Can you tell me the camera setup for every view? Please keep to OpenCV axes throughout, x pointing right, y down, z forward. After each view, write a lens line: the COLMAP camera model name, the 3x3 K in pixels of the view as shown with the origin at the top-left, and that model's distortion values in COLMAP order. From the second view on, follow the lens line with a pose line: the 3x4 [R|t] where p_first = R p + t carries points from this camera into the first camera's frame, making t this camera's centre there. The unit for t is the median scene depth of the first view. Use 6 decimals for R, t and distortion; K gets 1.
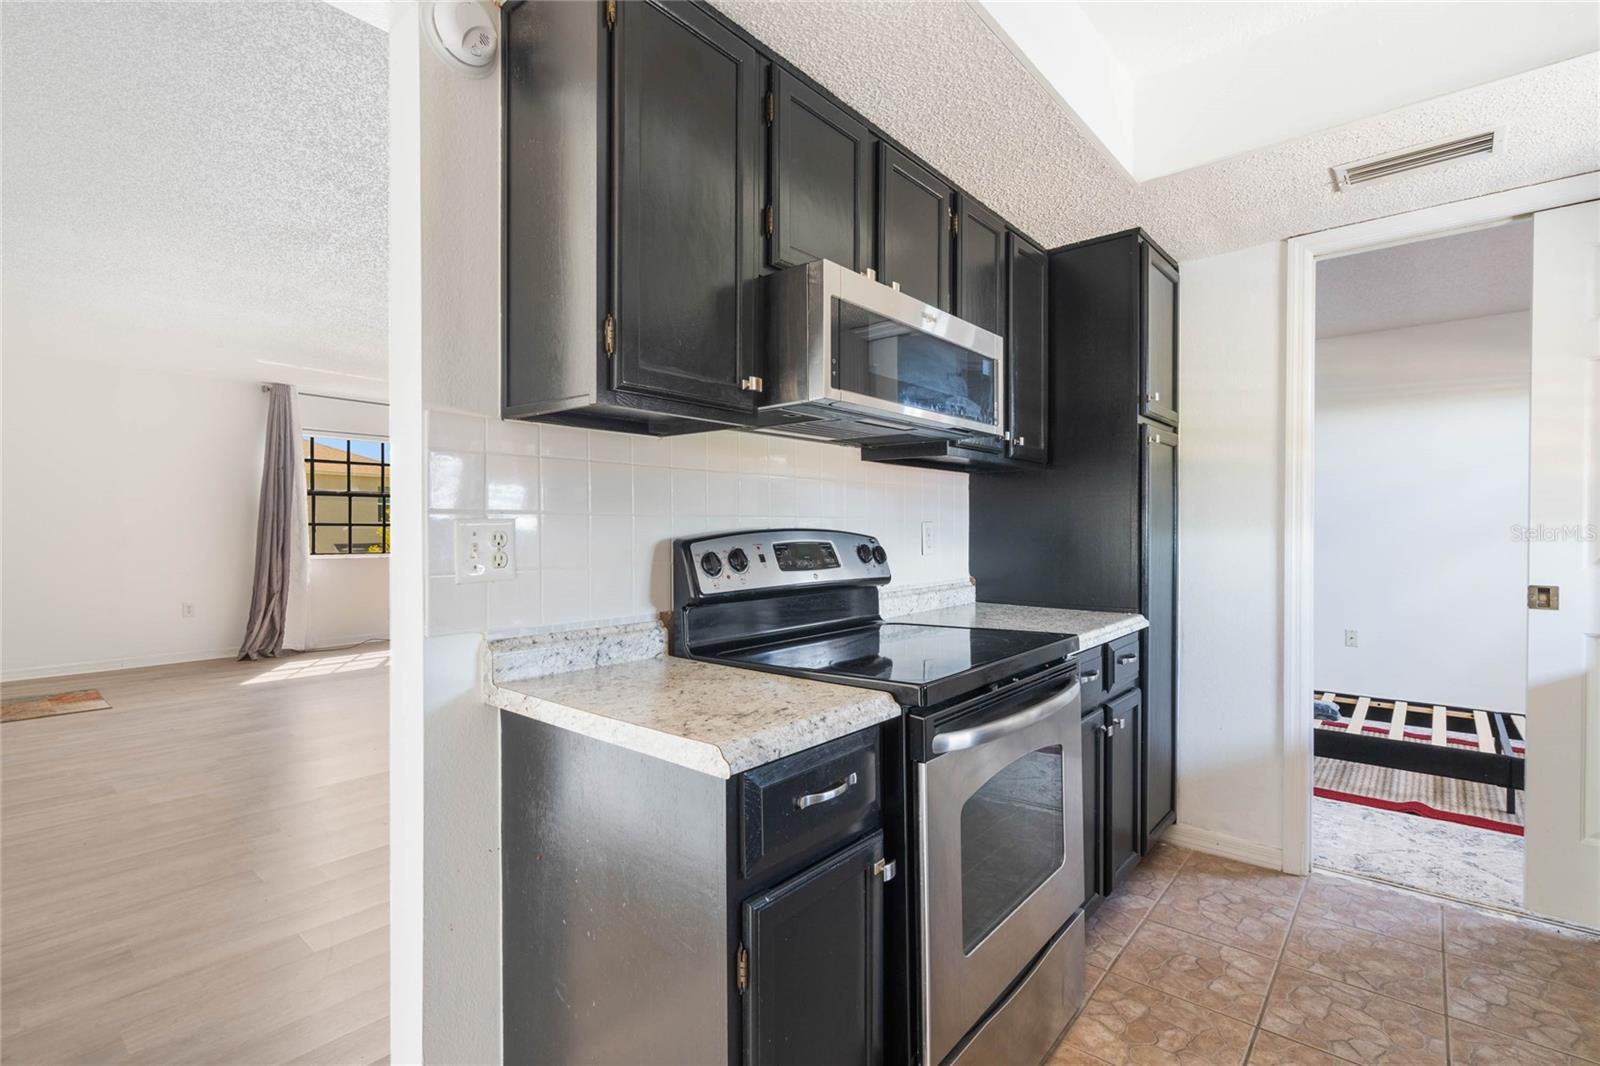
lens RADIAL K [[736.3, 0, 799.0], [0, 736.3, 527.5], [0, 0, 1]] dist [-0.003301, 0.001831]
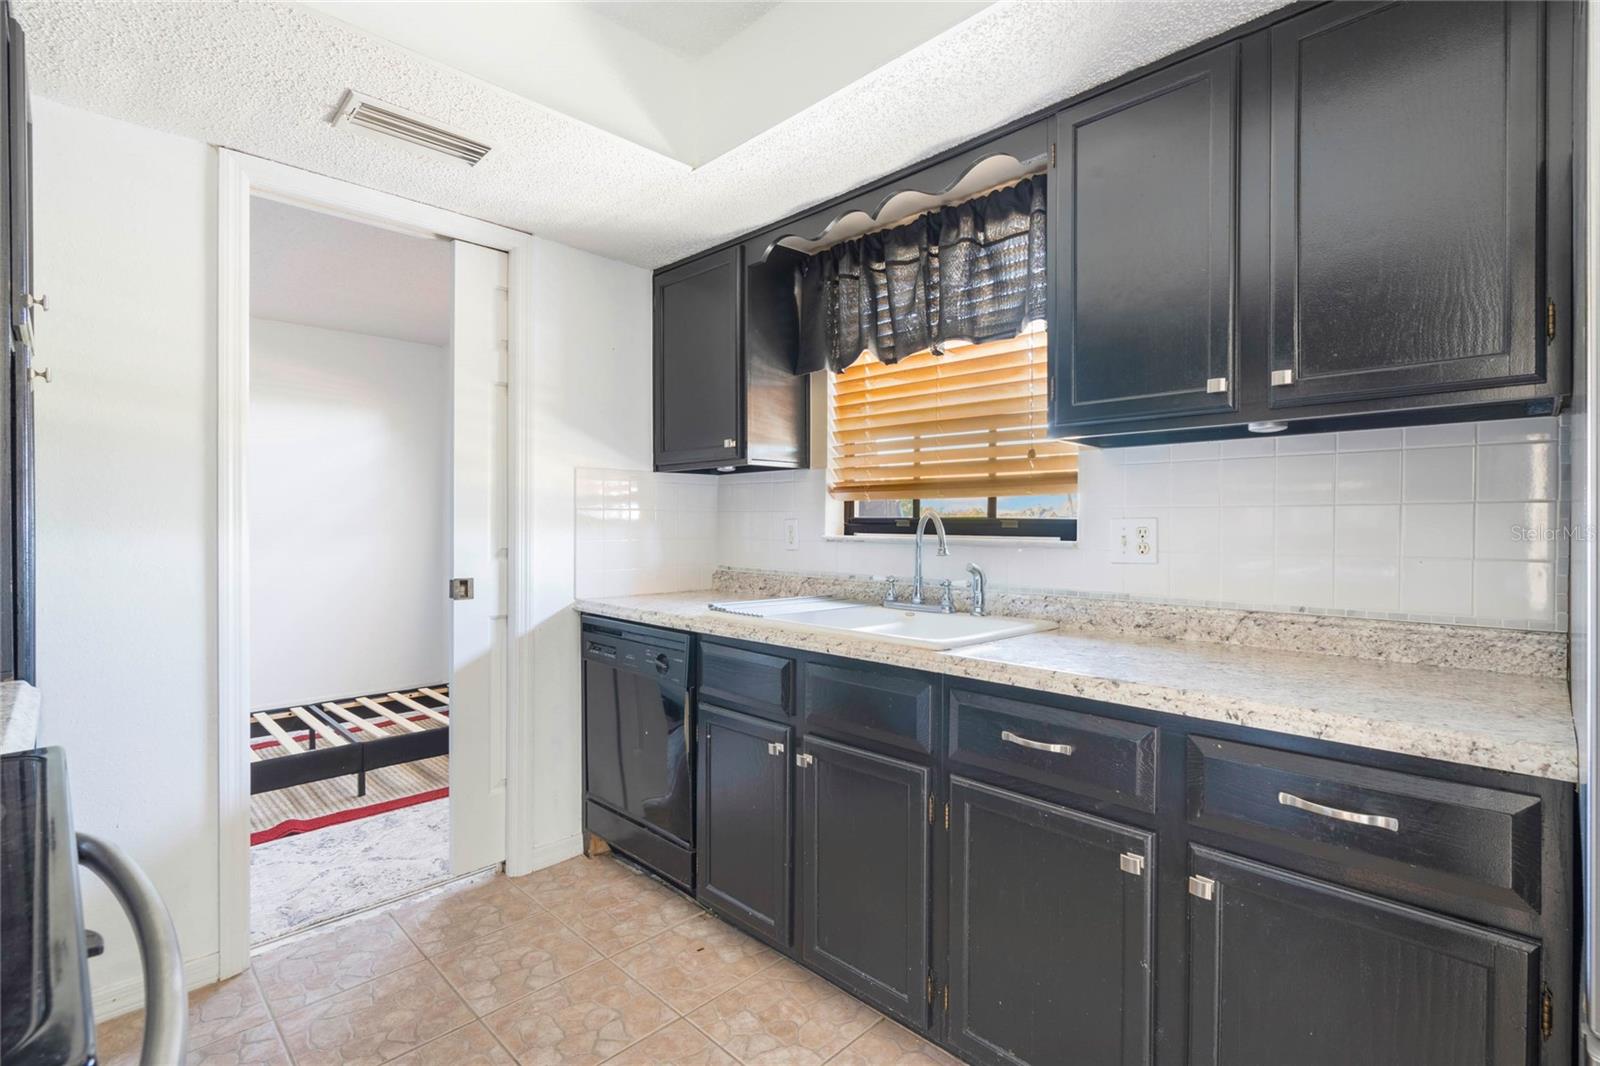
lens RADIAL K [[736.3, 0, 799.9], [0, 736.3, 530.1], [0, 0, 1]] dist [-0.003301, 0.001831]
pose [[0.079455, -0.005195, 0.996825, -0.050900], [0.003126, 0.999983, 0.004962, 0.002136], [-0.996834, 0.002722, 0.079470, 0.368136]]
